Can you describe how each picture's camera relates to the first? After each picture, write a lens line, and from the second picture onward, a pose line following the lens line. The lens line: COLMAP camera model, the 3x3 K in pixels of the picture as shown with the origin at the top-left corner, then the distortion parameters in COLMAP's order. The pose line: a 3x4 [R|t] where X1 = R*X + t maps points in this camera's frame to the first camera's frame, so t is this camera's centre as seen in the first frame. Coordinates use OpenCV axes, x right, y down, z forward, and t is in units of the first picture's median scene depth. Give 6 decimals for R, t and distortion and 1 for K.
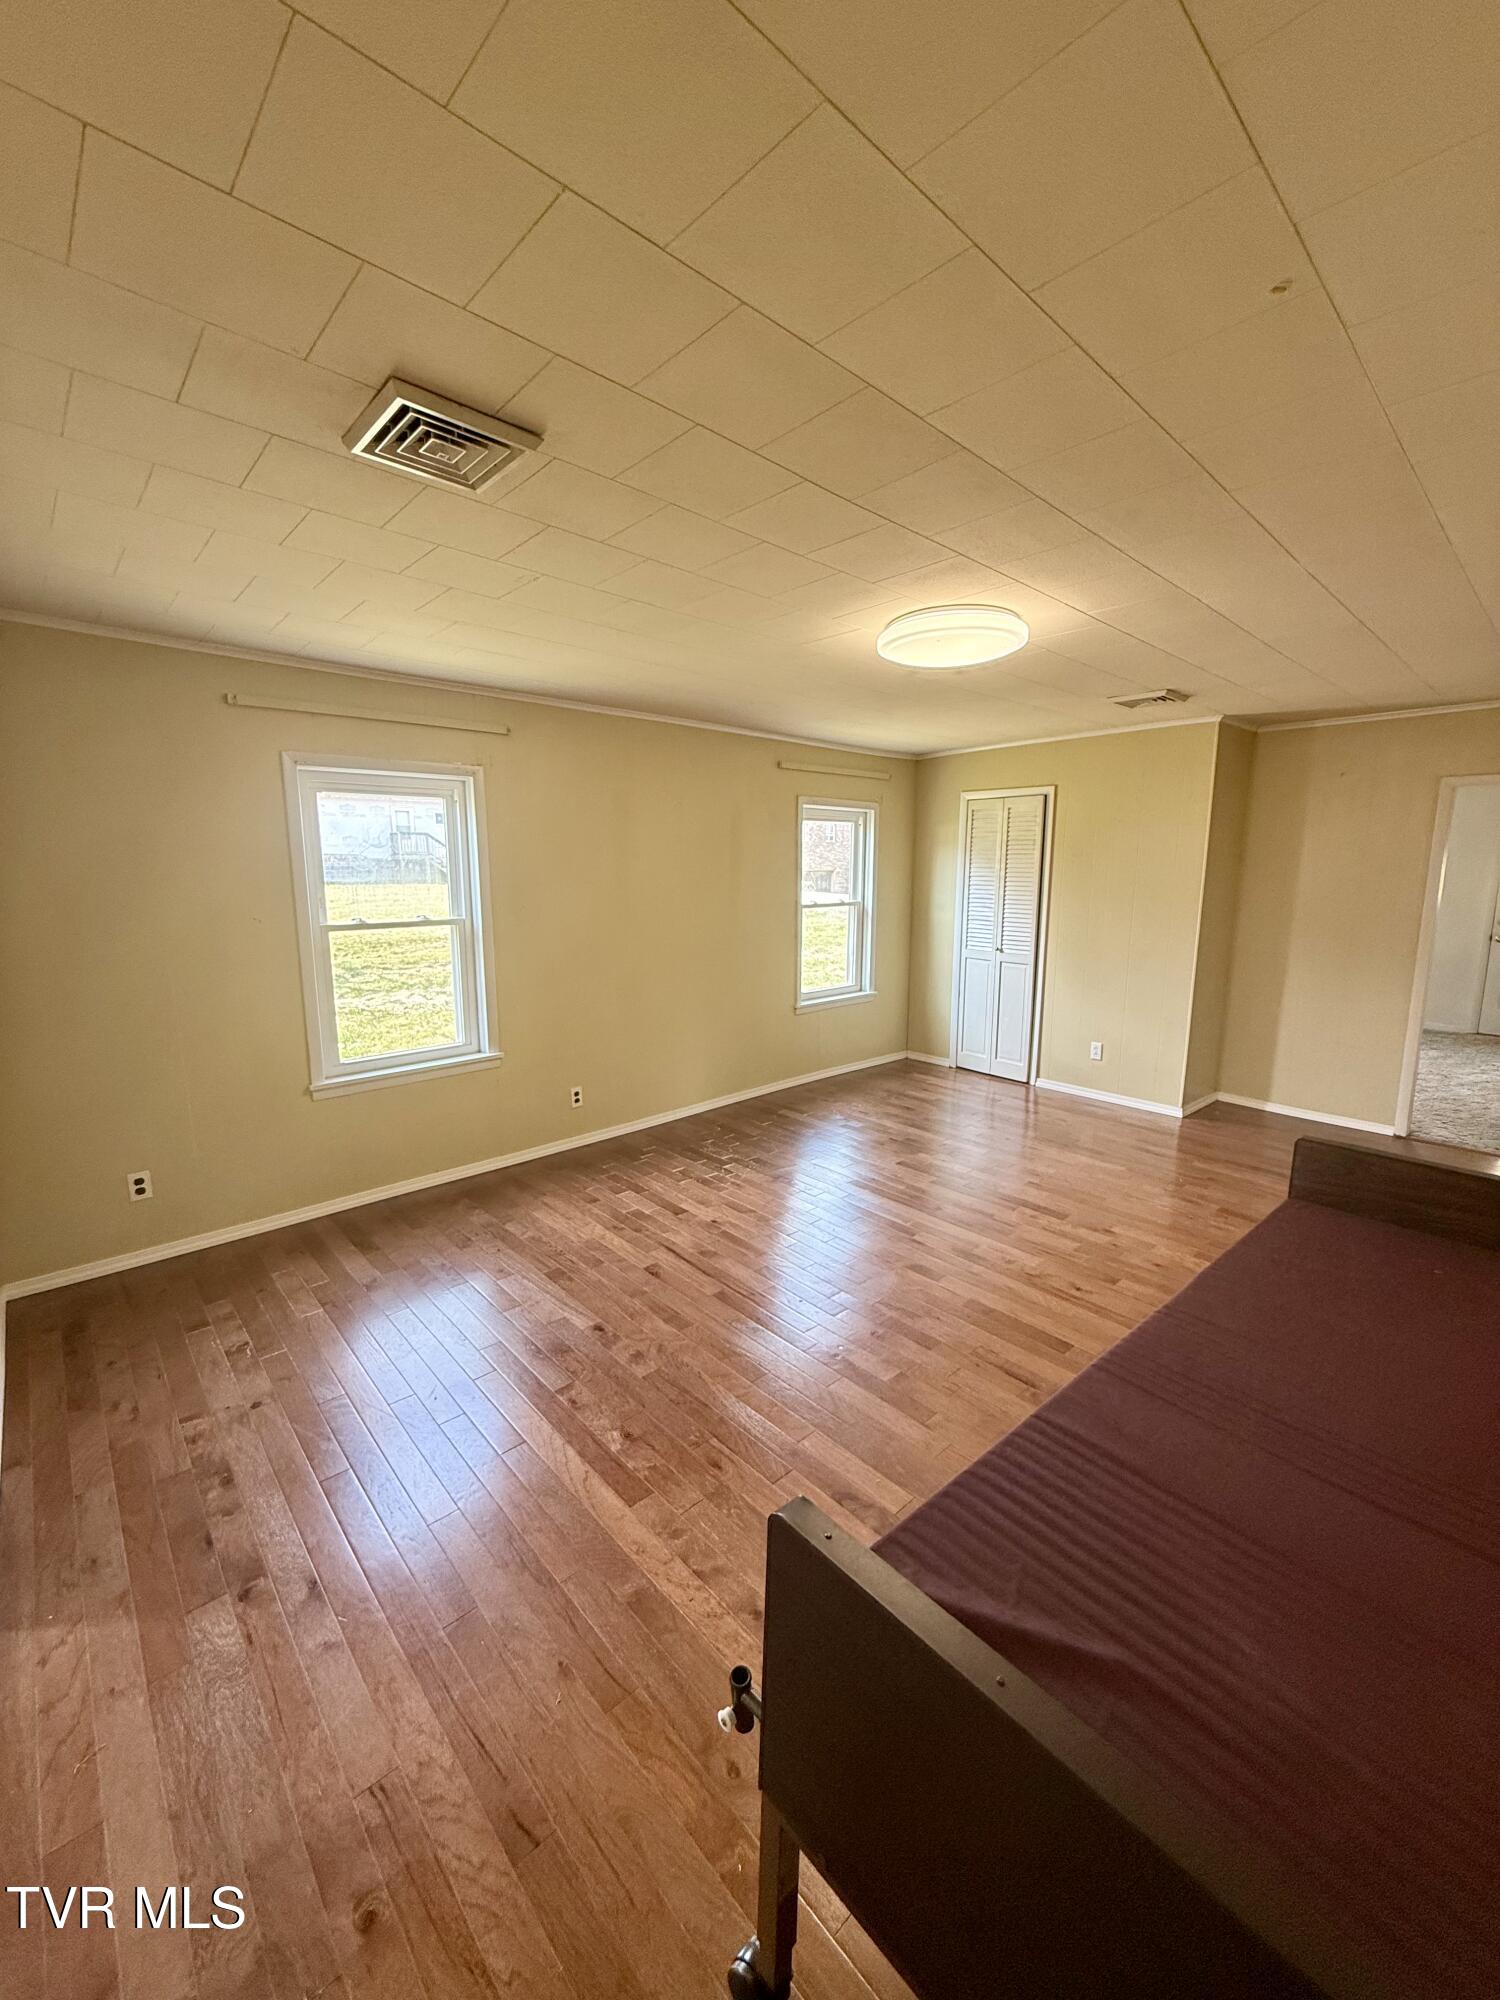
lens RADIAL K [[797.6, 0, 756.2], [0, 797.6, 995.0], [0, 0, 1]] dist [0.002019, 0.000404]
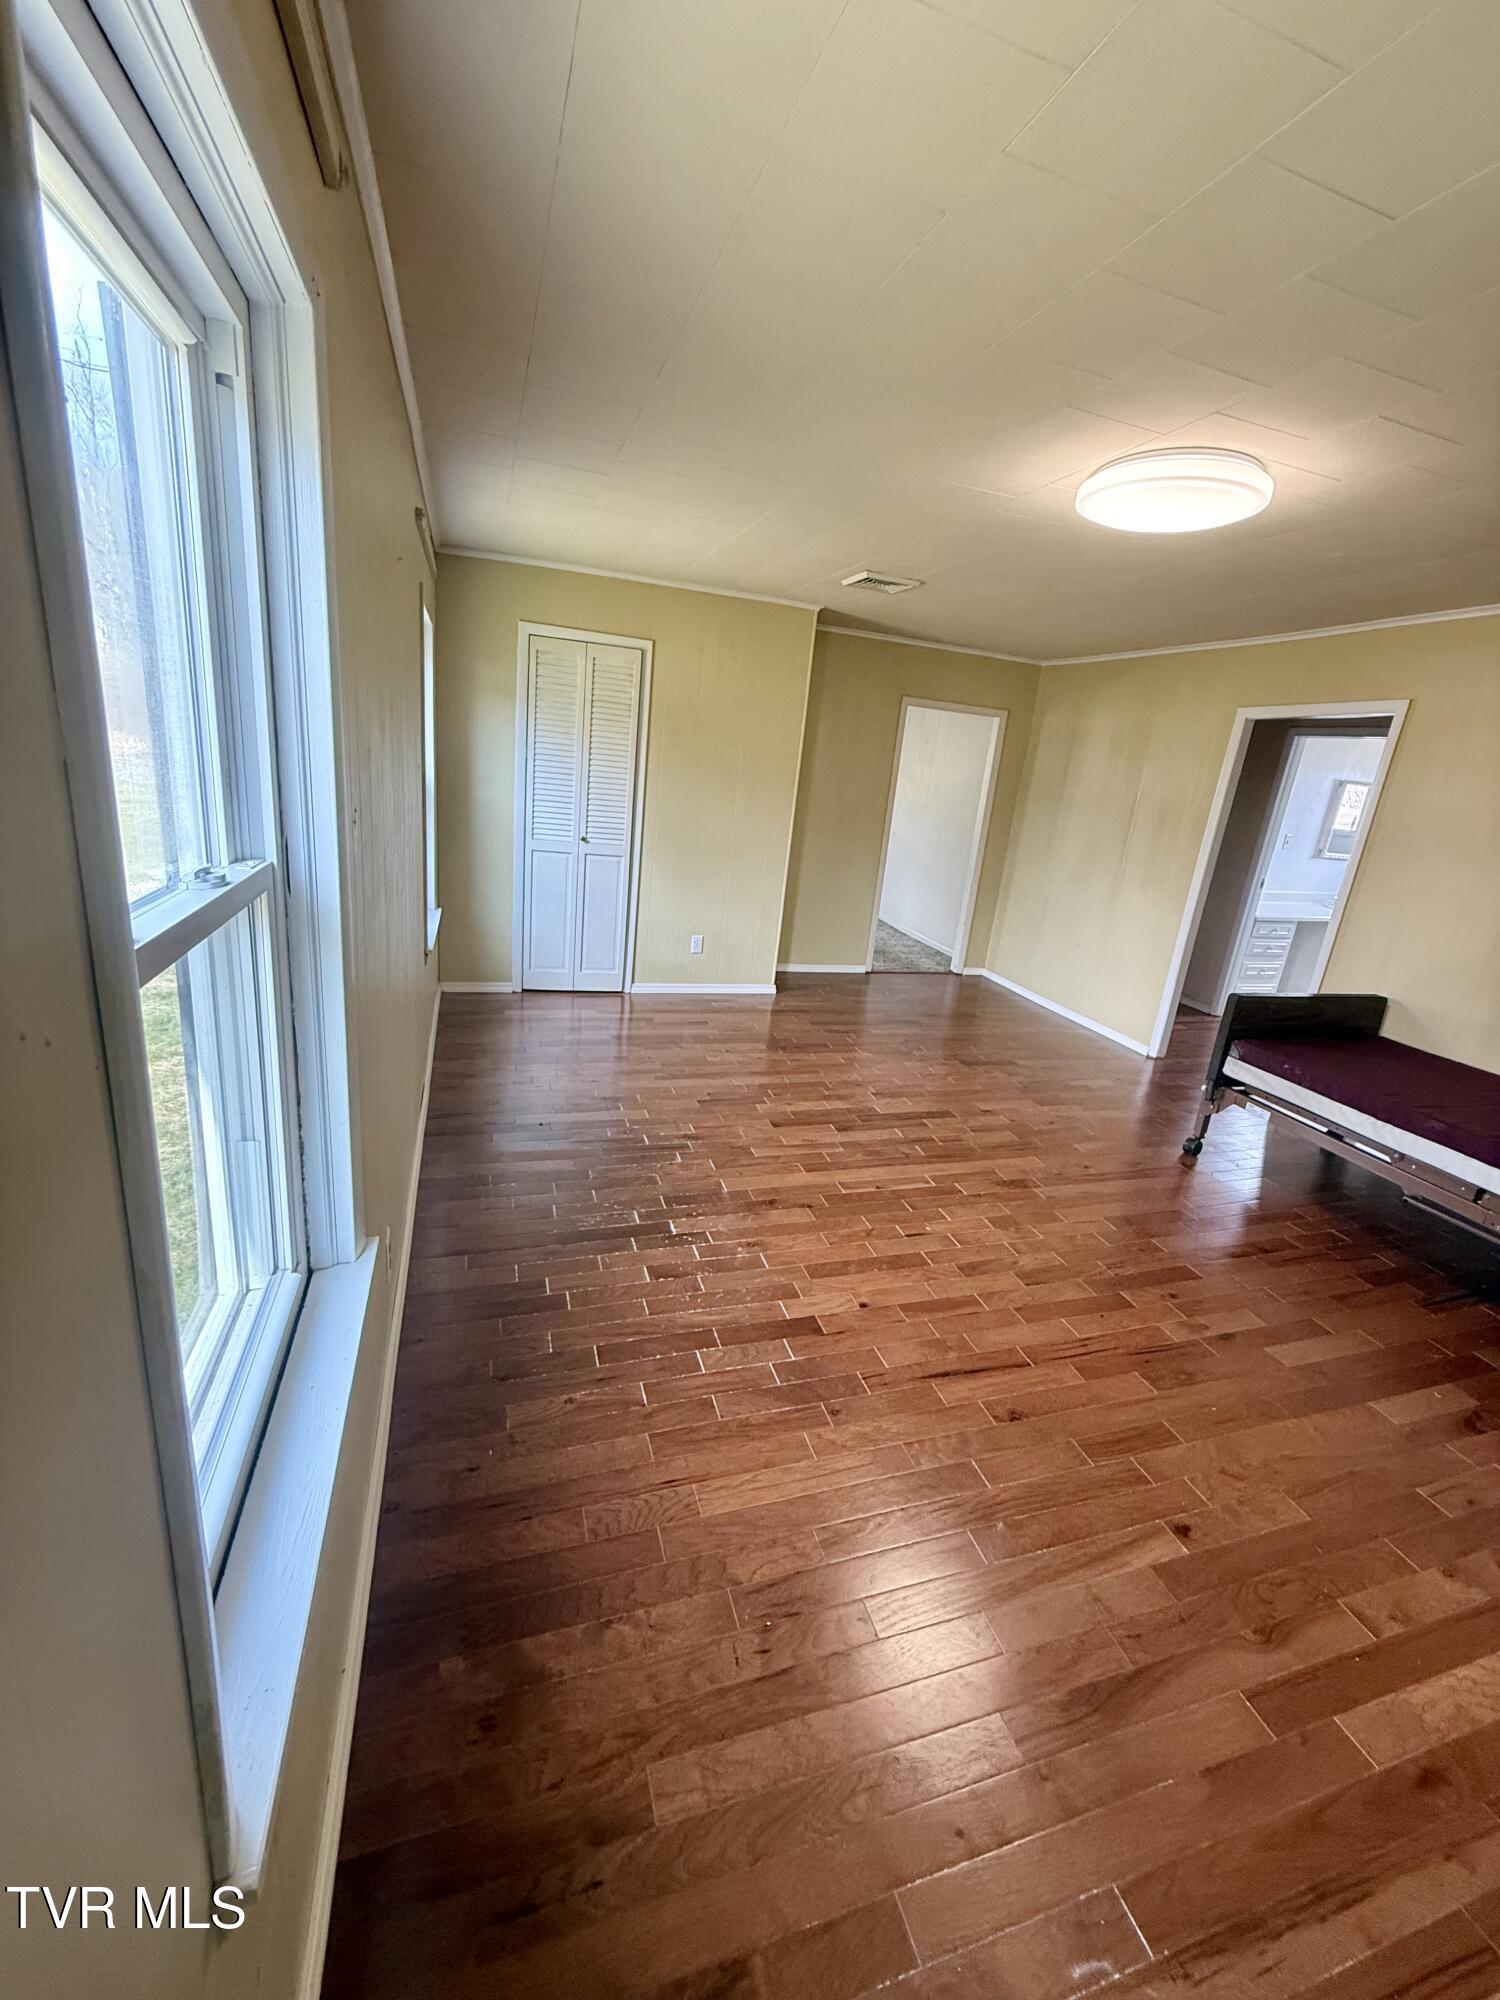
lens RADIAL K [[797.6, 0, 749.8], [0, 797.6, 995.2], [0, 0, 1]] dist [0.002019, 0.000404]
pose [[0.417579, -0.219854, 0.881642, -0.405126], [0.050528, 0.974404, 0.219054, -0.076840], [-0.907235, -0.046924, 0.418000, 0.534553]]
